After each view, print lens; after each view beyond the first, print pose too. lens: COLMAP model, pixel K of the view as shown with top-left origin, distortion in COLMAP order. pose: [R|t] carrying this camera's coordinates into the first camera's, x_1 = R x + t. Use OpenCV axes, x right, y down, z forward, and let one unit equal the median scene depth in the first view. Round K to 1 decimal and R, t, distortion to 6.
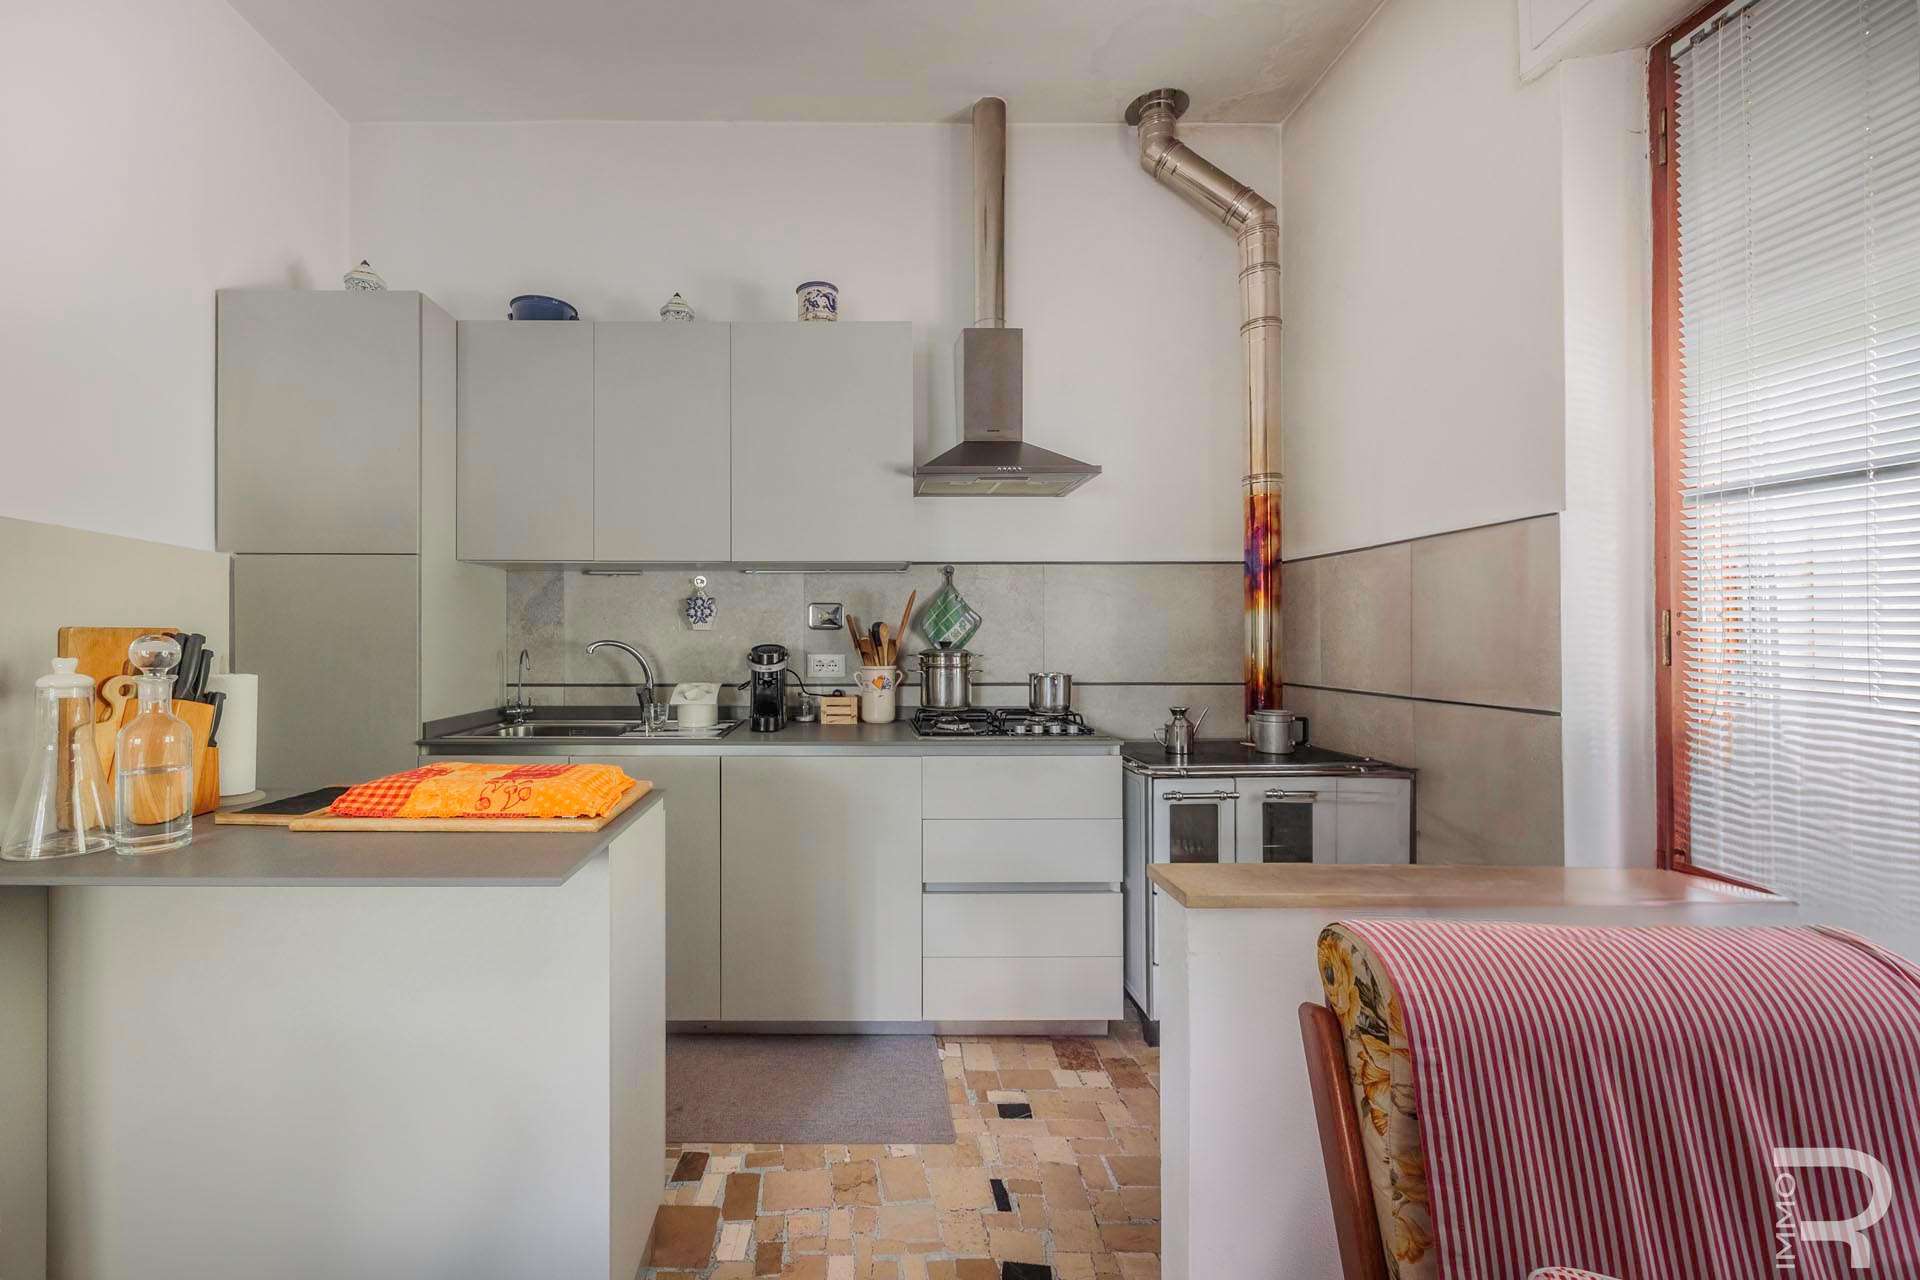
lens RADIAL K [[734.8, 0, 943.3], [0, 734.8, 630.8], [0, 0, 1]] dist [-0.003999, 0.000010]
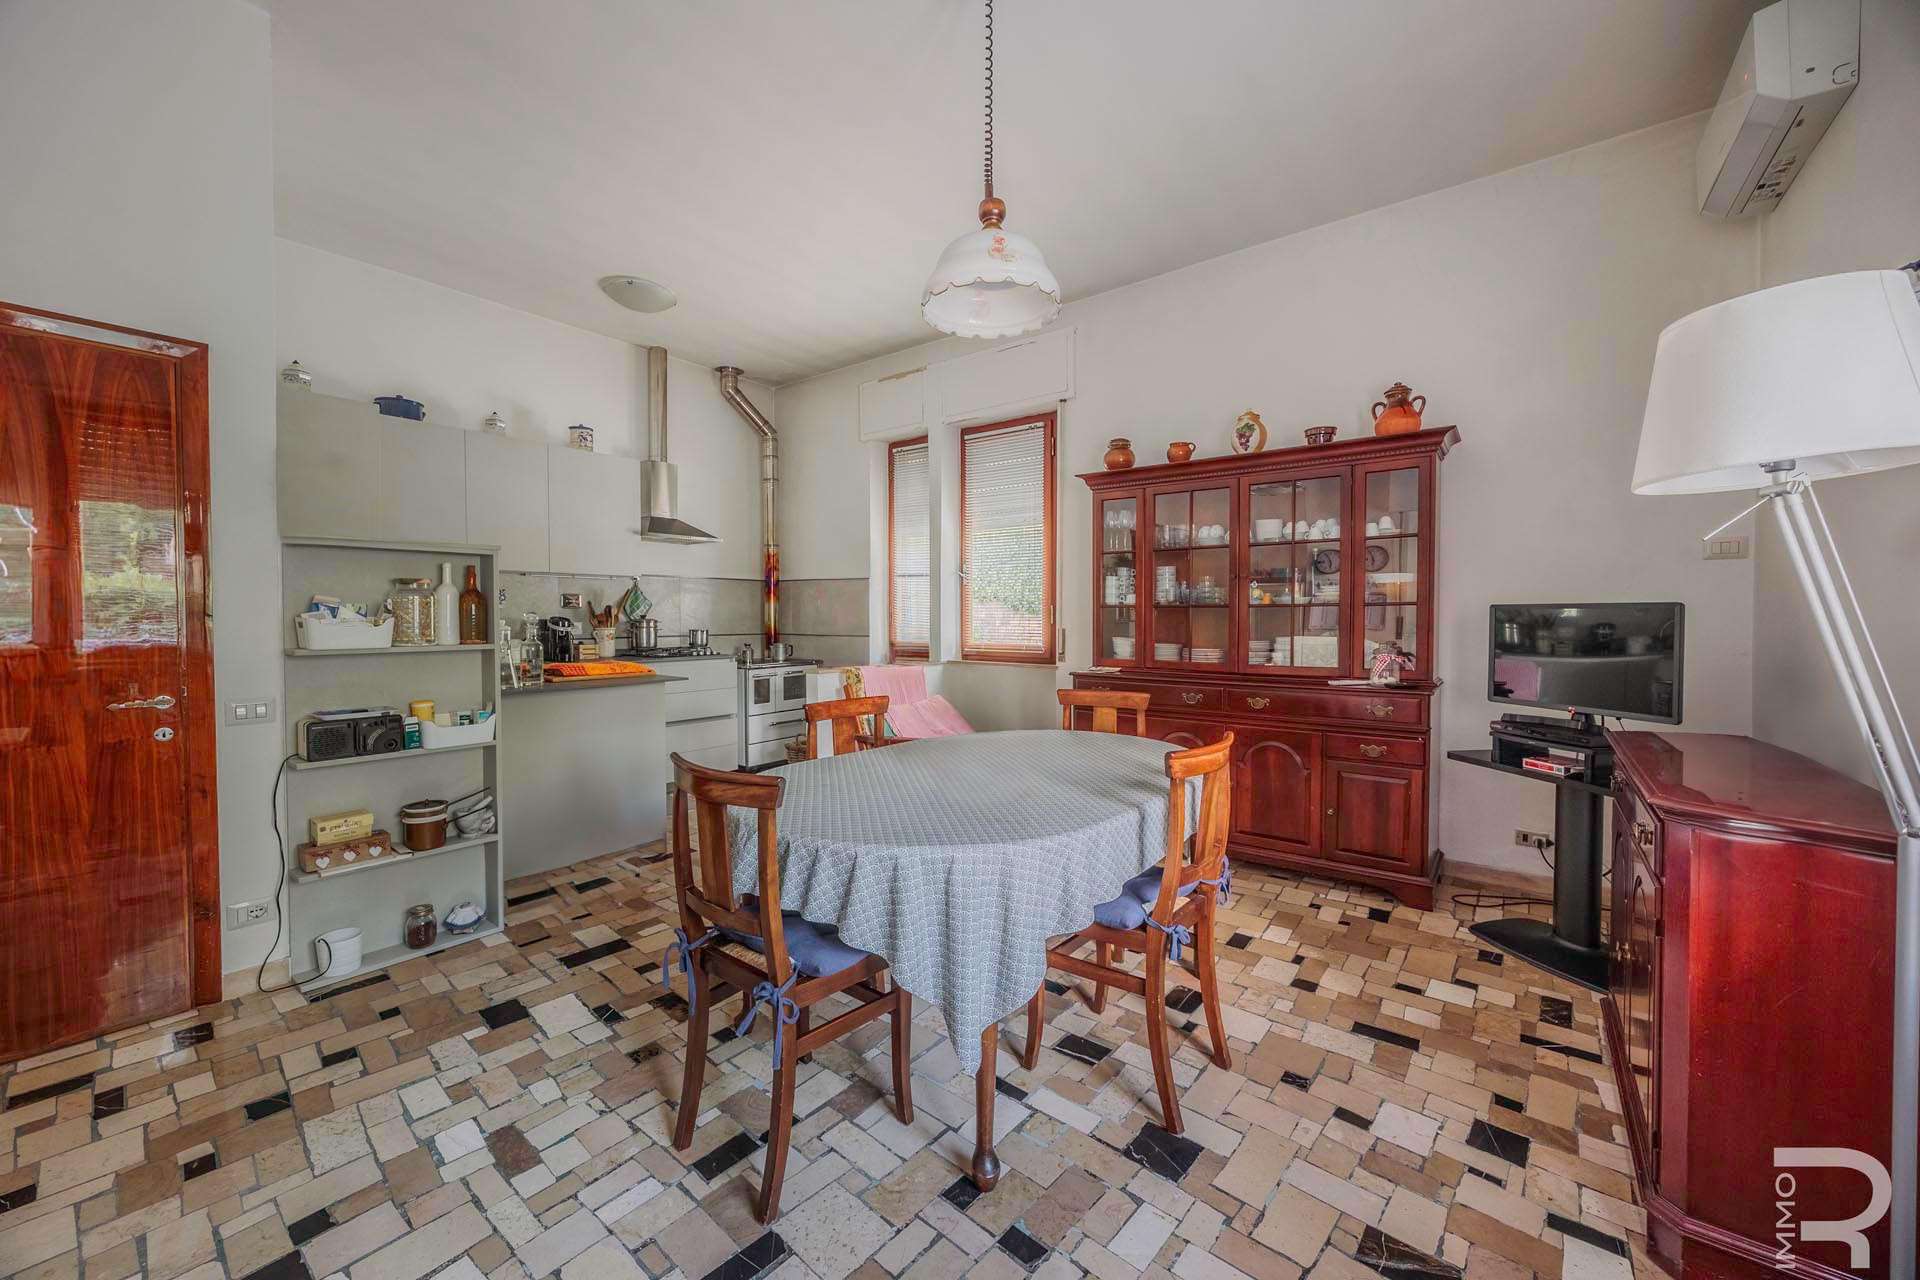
lens RADIAL K [[734.8, 0, 943.3], [0, 734.8, 630.8], [0, 0, 1]] dist [-0.003999, 0.000010]
pose [[0.634017, -0.016333, 0.773147, -1.052272], [-0.004236, 0.999689, 0.024592, 0.004951], [-0.773308, -0.018867, 0.633750, -0.933437]]
